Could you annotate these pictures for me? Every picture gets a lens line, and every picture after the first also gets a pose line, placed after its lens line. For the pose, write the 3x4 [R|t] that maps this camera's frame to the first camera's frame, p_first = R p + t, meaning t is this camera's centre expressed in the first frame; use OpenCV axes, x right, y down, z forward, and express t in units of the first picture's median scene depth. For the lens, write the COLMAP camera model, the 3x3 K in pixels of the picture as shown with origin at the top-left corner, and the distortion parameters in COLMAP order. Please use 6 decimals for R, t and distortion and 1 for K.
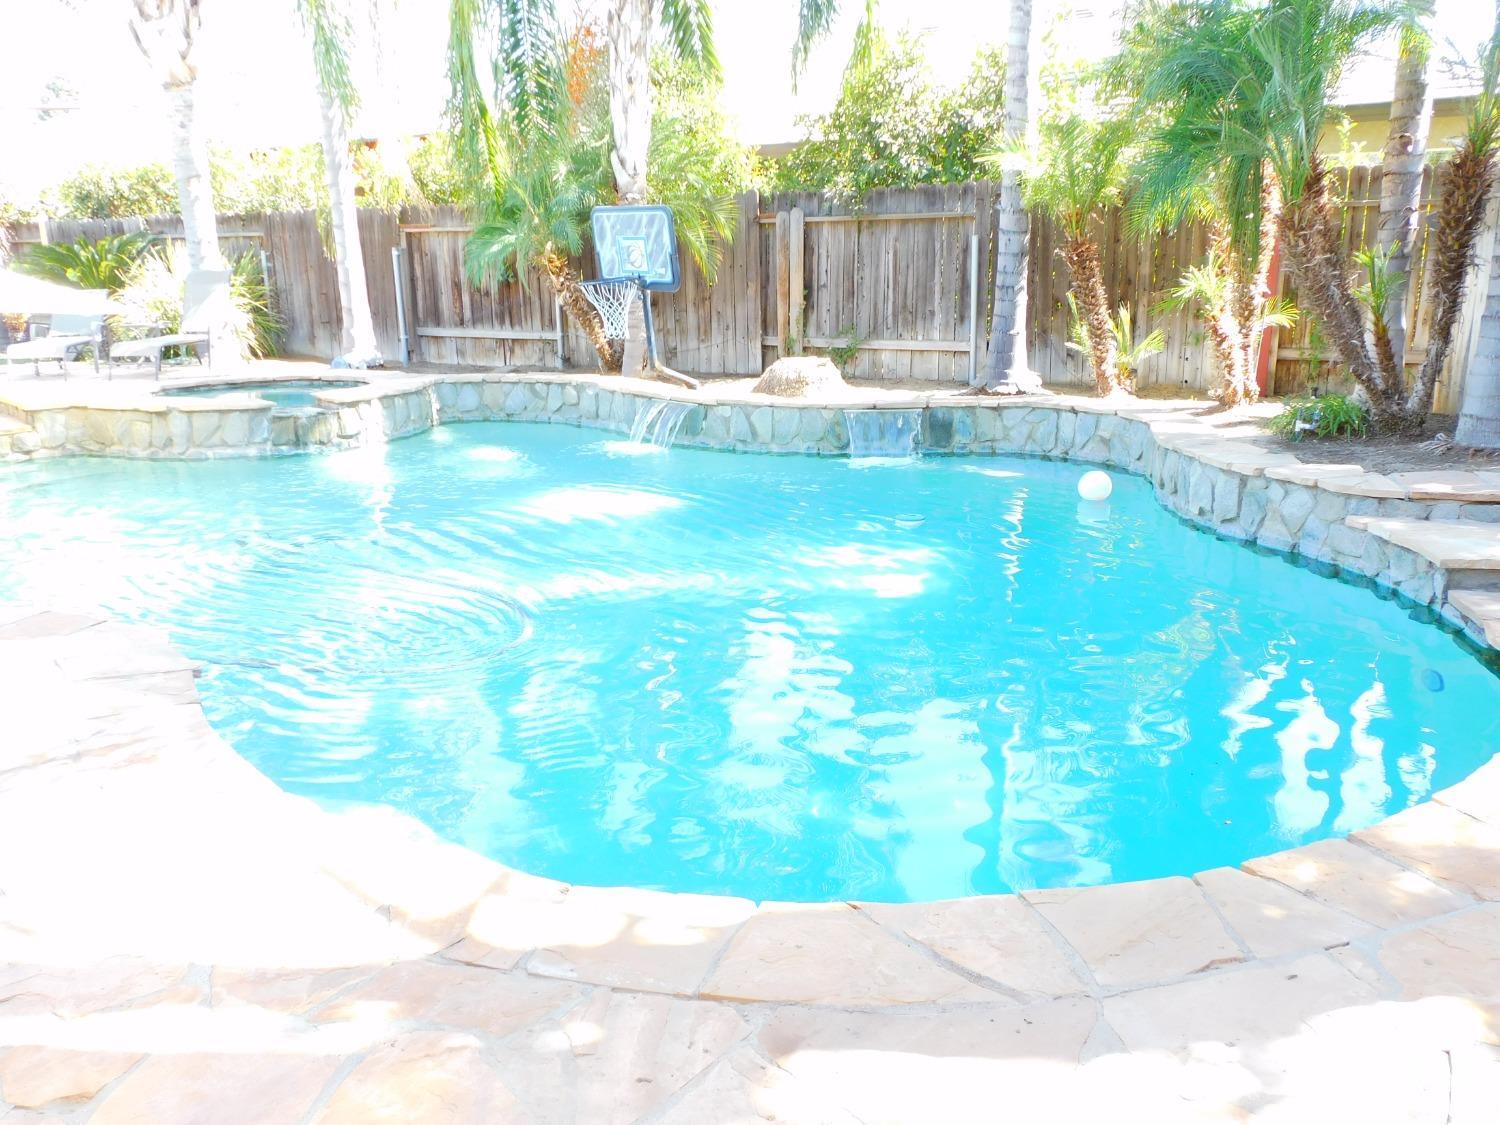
lens RADIAL K [[1219.5, 0, 751.6], [0, 1219.5, 569.6], [0, 0, 1]] dist [0.019304, -0.011632]
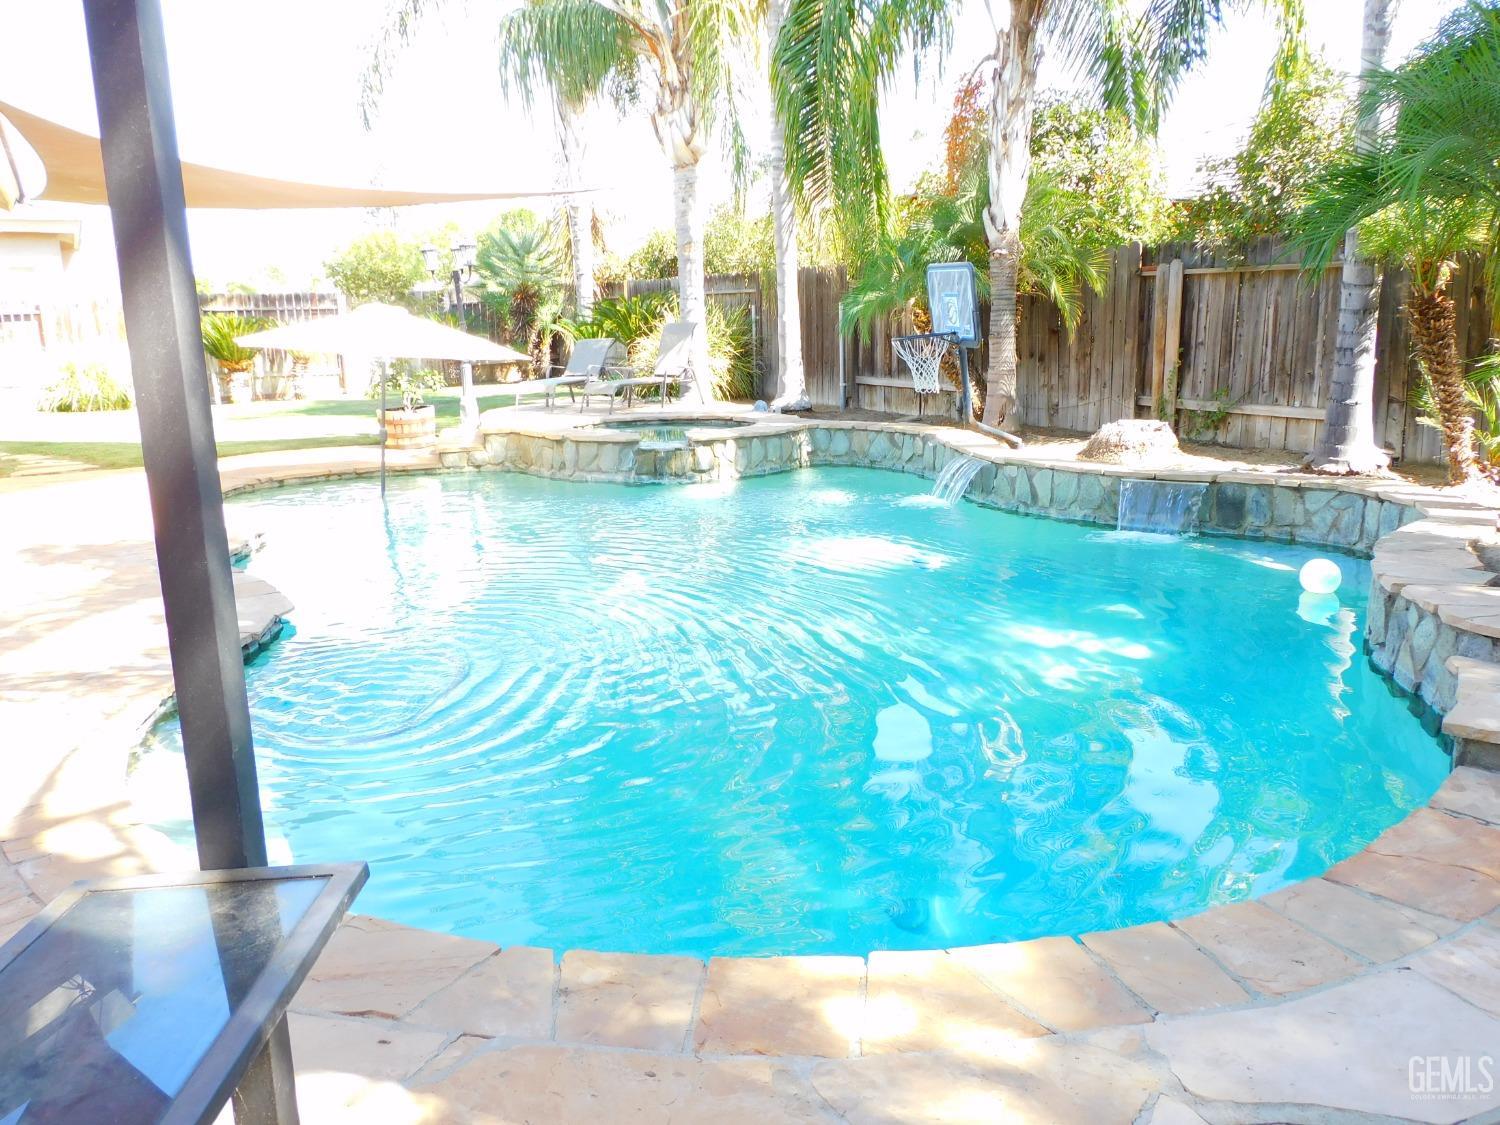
lens RADIAL K [[1219.5, 0, 750.8], [0, 1219.5, 559.0], [0, 0, 1]] dist [0.019304, -0.011632]
pose [[0.855796, 0.104792, -0.506589, 0.267176], [-0.127756, 0.991748, -0.010670, -0.021544], [0.501290, 0.073851, 0.862122, 0.060516]]
